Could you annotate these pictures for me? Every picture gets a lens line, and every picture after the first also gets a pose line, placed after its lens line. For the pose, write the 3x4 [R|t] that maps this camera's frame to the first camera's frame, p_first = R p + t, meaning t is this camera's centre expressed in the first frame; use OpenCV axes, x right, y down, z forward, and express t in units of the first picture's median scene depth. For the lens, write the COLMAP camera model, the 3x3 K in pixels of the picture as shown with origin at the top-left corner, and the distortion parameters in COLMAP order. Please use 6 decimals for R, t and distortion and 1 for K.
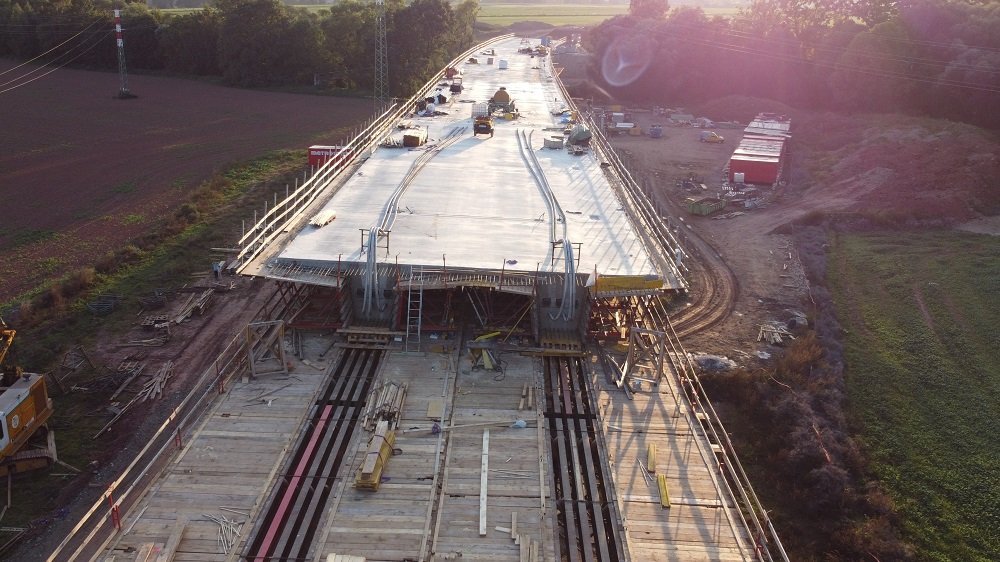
lens RADIAL K [[800.0, 0, 500.4], [0, 800.0, 241.0], [0, 0, 1]] dist [0.003793, 0.002600]
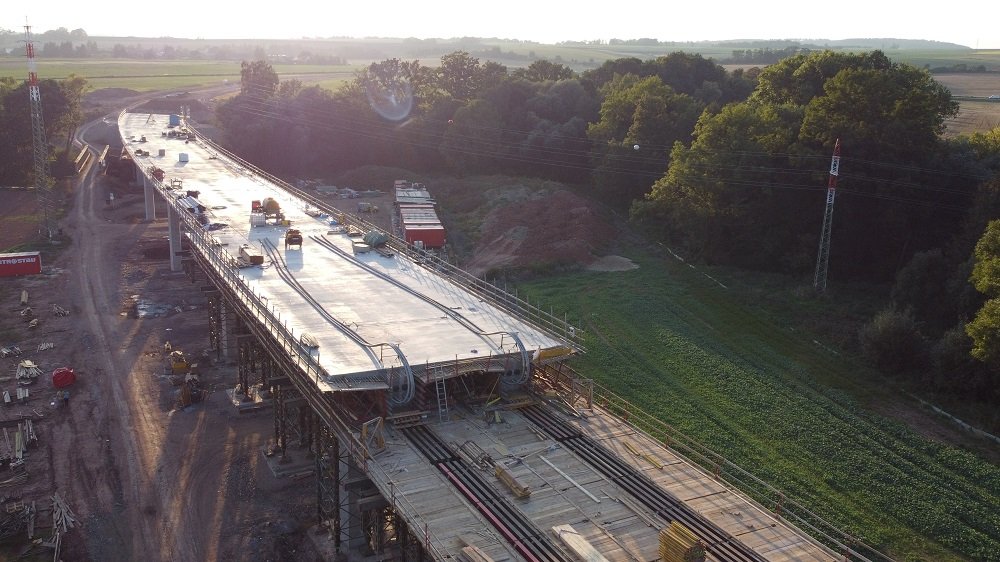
lens RADIAL K [[747.7, 0, 500.0], [0, 747.7, 281.0], [0, 0, 1]] dist [0.001639, -0.008337]
pose [[0.887815, -0.118109, 0.444785, -0.435034], [0.128133, 0.991728, 0.007585, -0.086121], [-0.442002, 0.050258, 0.895605, -0.223469]]
